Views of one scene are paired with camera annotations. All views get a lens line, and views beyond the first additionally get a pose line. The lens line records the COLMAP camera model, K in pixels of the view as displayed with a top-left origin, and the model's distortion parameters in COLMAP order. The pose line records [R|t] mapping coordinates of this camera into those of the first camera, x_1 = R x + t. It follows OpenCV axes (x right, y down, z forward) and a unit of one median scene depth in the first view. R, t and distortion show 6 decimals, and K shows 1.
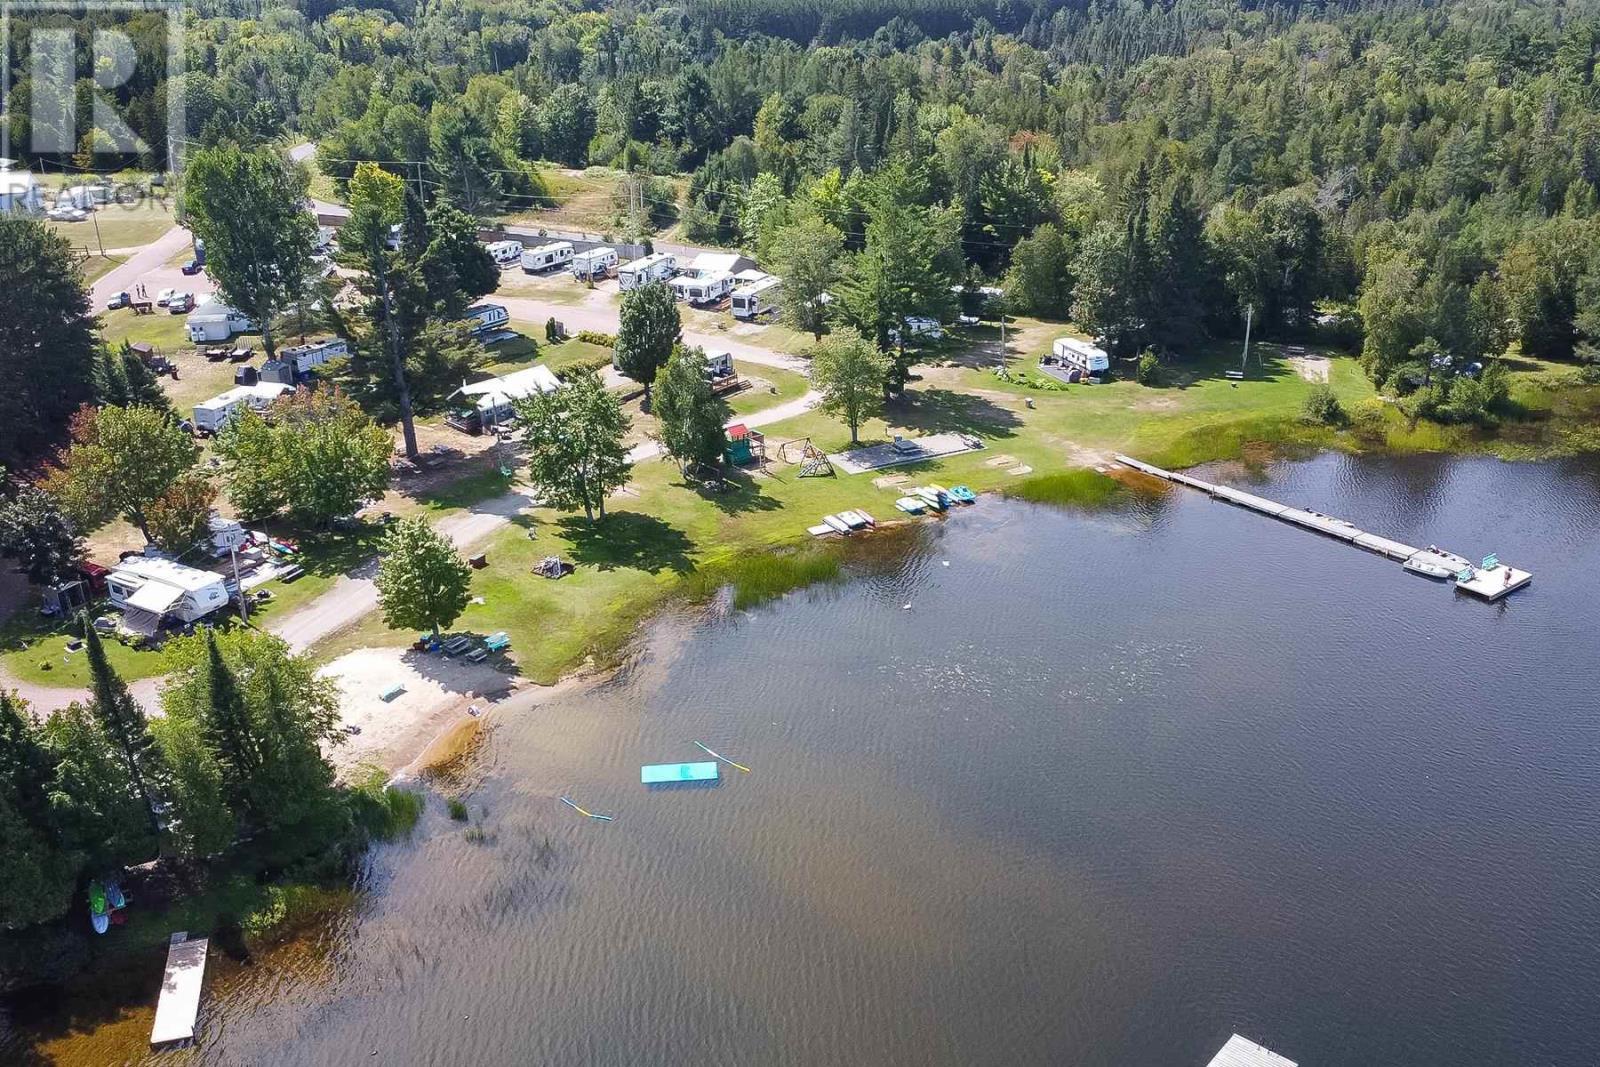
lens RADIAL K [[1457.6, 0, 800.0], [0, 1457.6, 533.5], [0, 0, 1]] dist [0.012184, 0.008748]
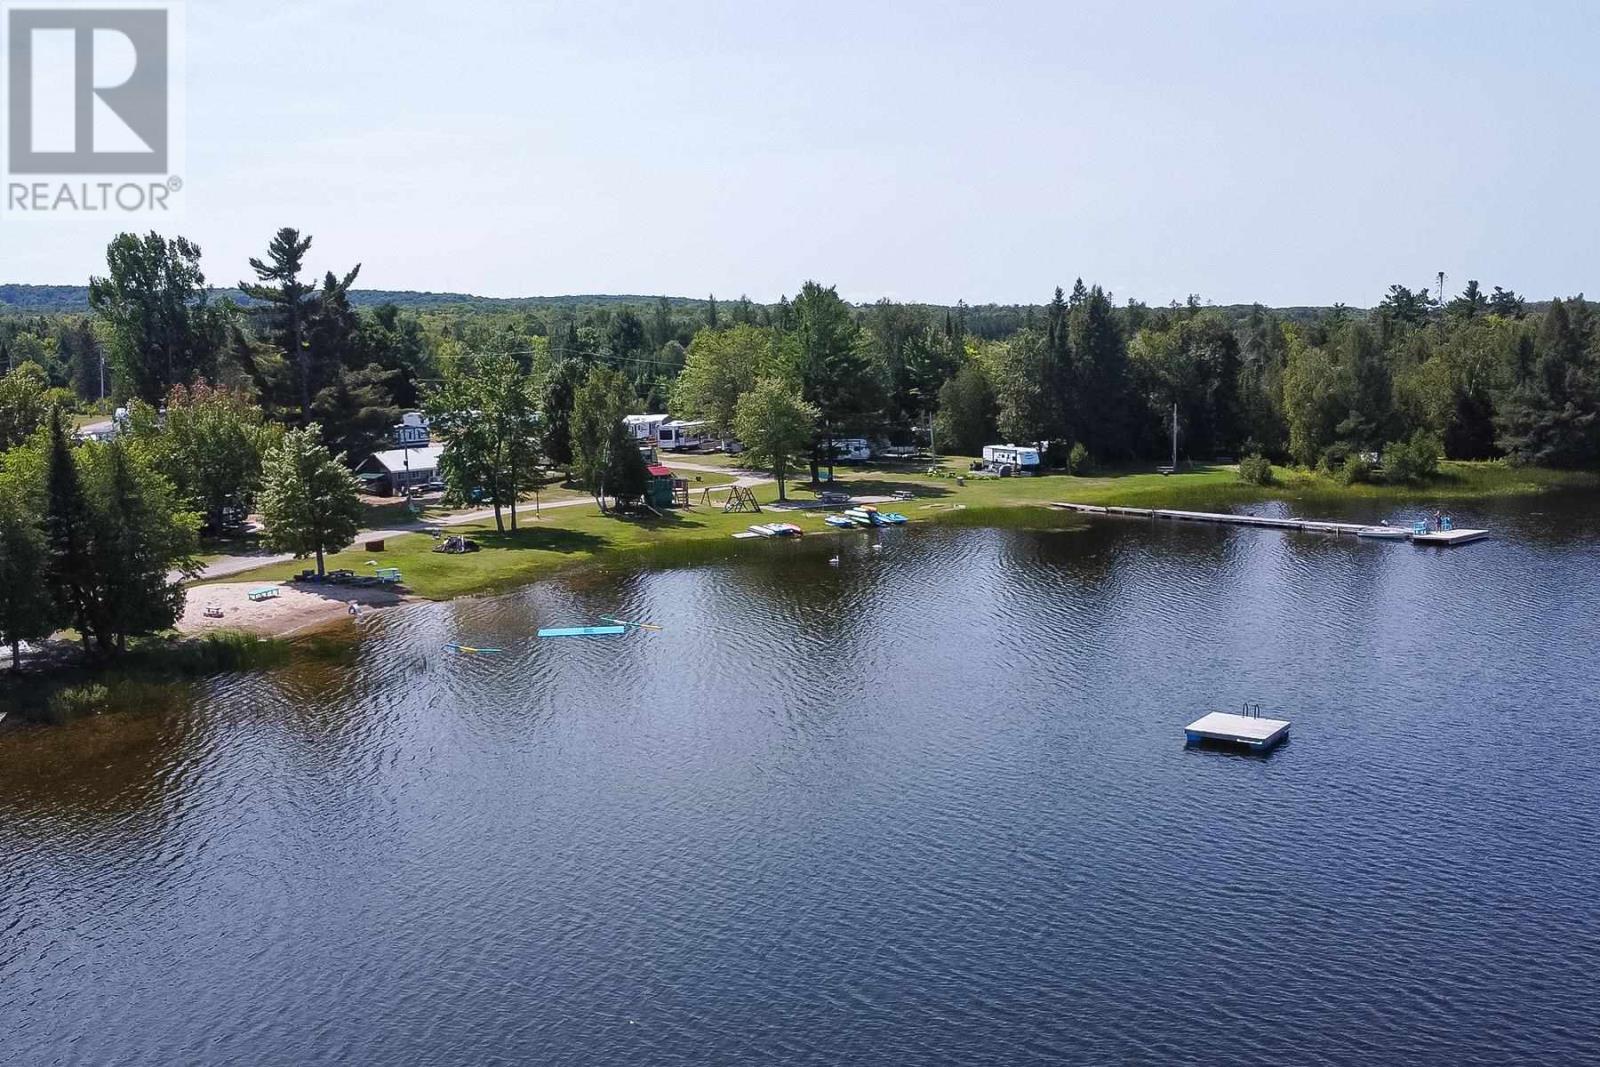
lens RADIAL K [[1457.6, 0, 800.0], [0, 1457.6, 533.5], [0, 0, 1]] dist [0.012184, 0.008748]
pose [[0.999030, -0.010819, 0.042676, 0.007041], [0.021561, 0.965367, -0.260004, 0.186539], [-0.038385, 0.260672, 0.964664, 0.065842]]
